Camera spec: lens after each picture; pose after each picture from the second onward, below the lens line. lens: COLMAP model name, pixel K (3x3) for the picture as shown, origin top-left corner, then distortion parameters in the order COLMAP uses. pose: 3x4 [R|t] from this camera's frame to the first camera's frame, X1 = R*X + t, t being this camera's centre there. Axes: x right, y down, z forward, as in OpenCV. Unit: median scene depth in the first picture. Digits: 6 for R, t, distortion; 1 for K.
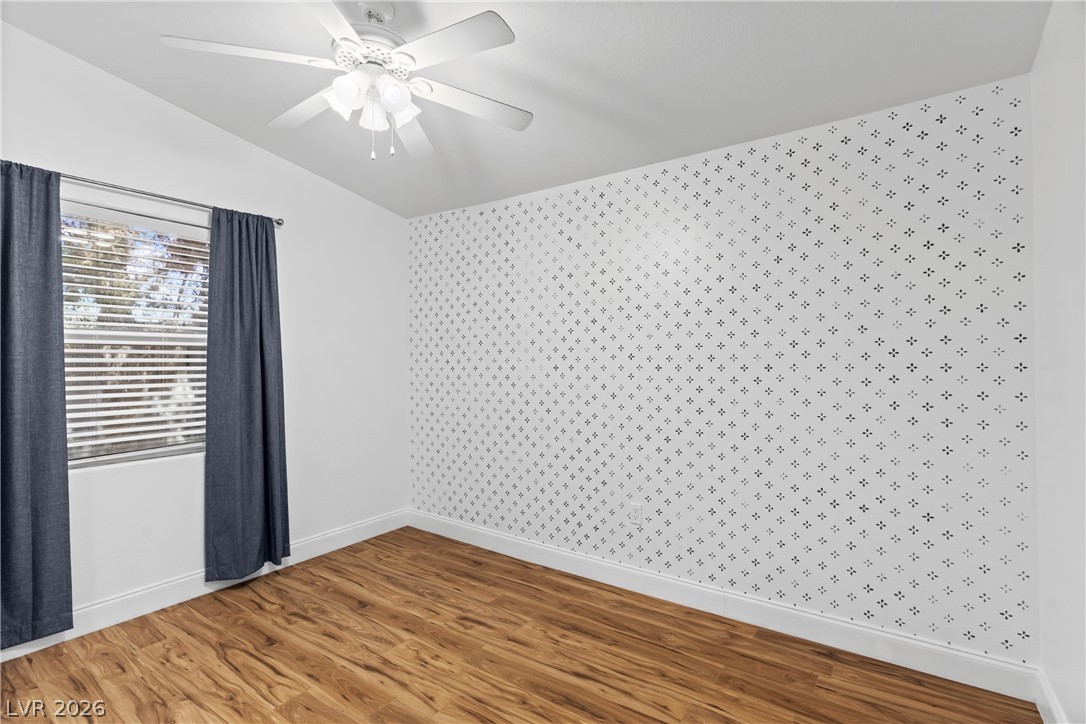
lens RADIAL K [[515.1, 0, 540.1], [0, 515.1, 338.3], [0, 0, 1]] dist [-0.000221, 0.000858]
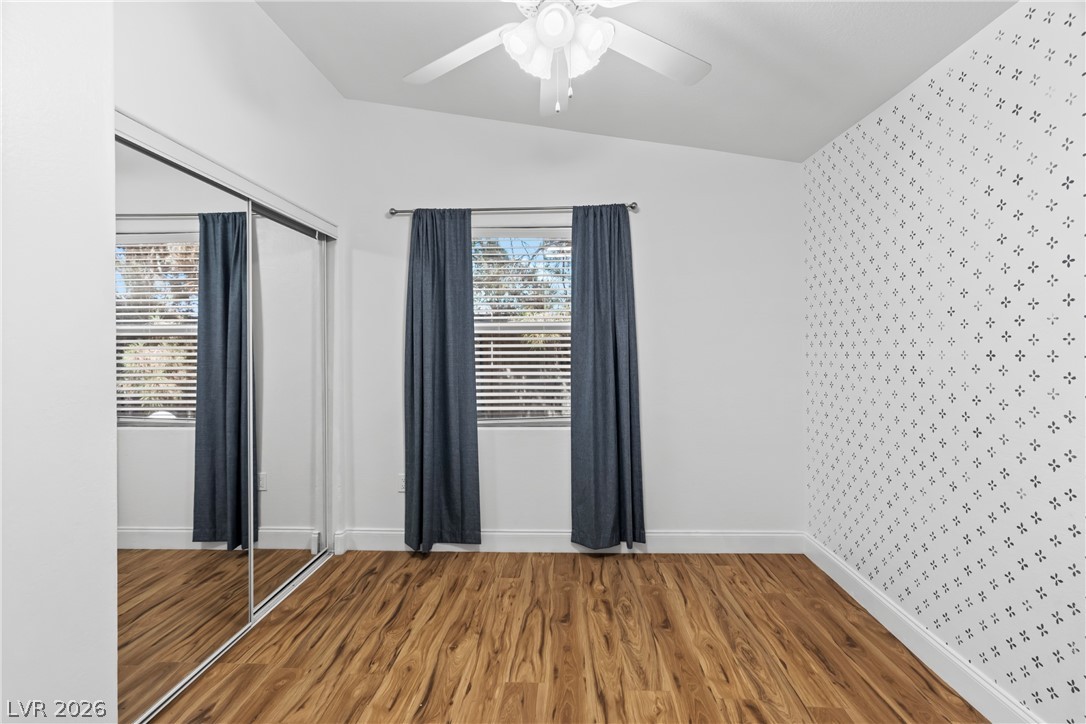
lens RADIAL K [[515.1, 0, 540.1], [0, 515.1, 338.3], [0, 0, 1]] dist [-0.000221, 0.000858]
pose [[0.542024, -0.016760, -0.840196, 0.259176], [0.043186, 0.999036, 0.007932, 0.015654], [0.839253, -0.040584, 0.542225, 0.339309]]
